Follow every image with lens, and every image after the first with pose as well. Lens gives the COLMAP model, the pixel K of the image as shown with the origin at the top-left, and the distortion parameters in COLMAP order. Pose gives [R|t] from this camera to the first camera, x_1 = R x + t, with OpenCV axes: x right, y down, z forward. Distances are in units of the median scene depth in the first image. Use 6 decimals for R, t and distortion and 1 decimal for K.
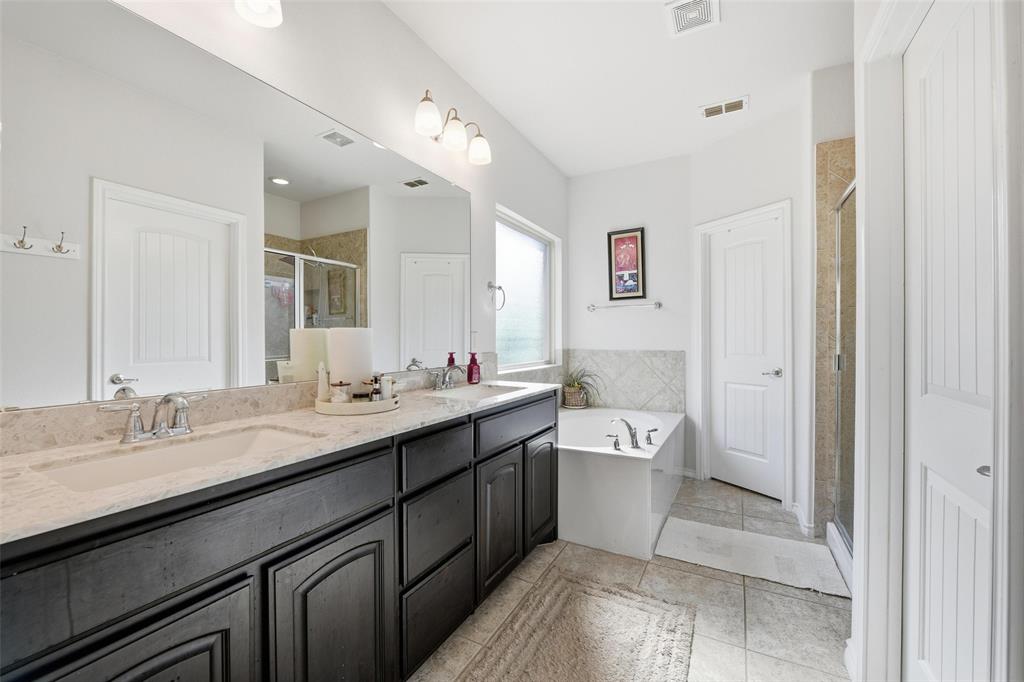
lens RADIAL K [[412.6, 0, 516.8], [0, 412.6, 341.0], [0, 0, 1]] dist [-0.007789, -0.000145]
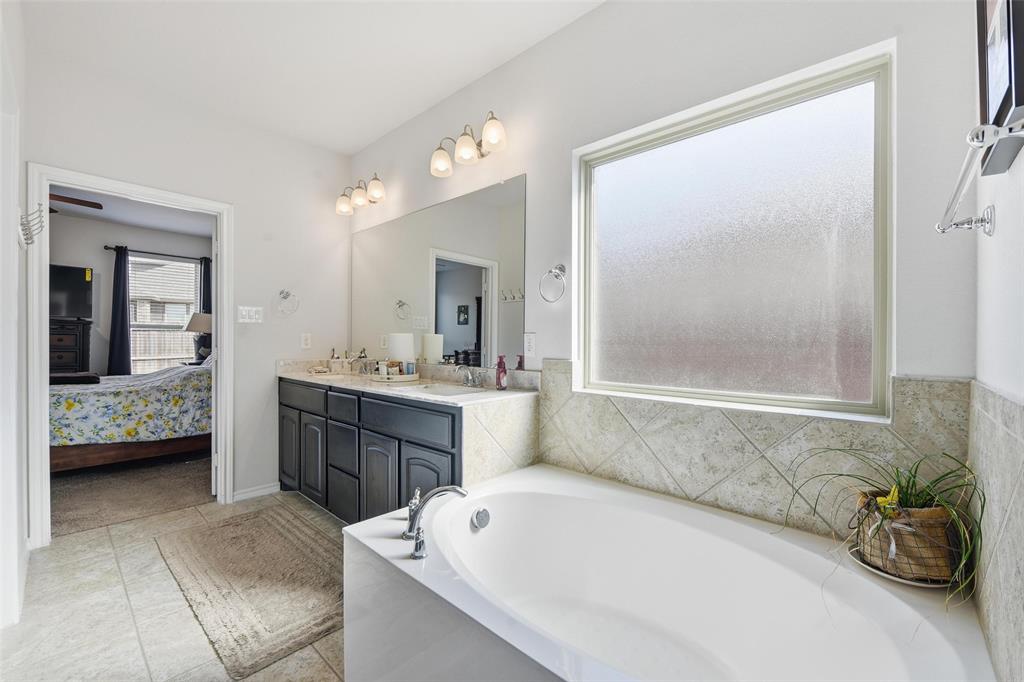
lens RADIAL K [[412.6, 0, 516.8], [0, 412.6, 341.0], [0, 0, 1]] dist [-0.007789, -0.000145]
pose [[-0.241372, 0.006936, -0.970408, 0.901611], [-0.010349, 0.999899, 0.009721, -0.016943], [0.970378, 0.012389, -0.241275, 1.450630]]
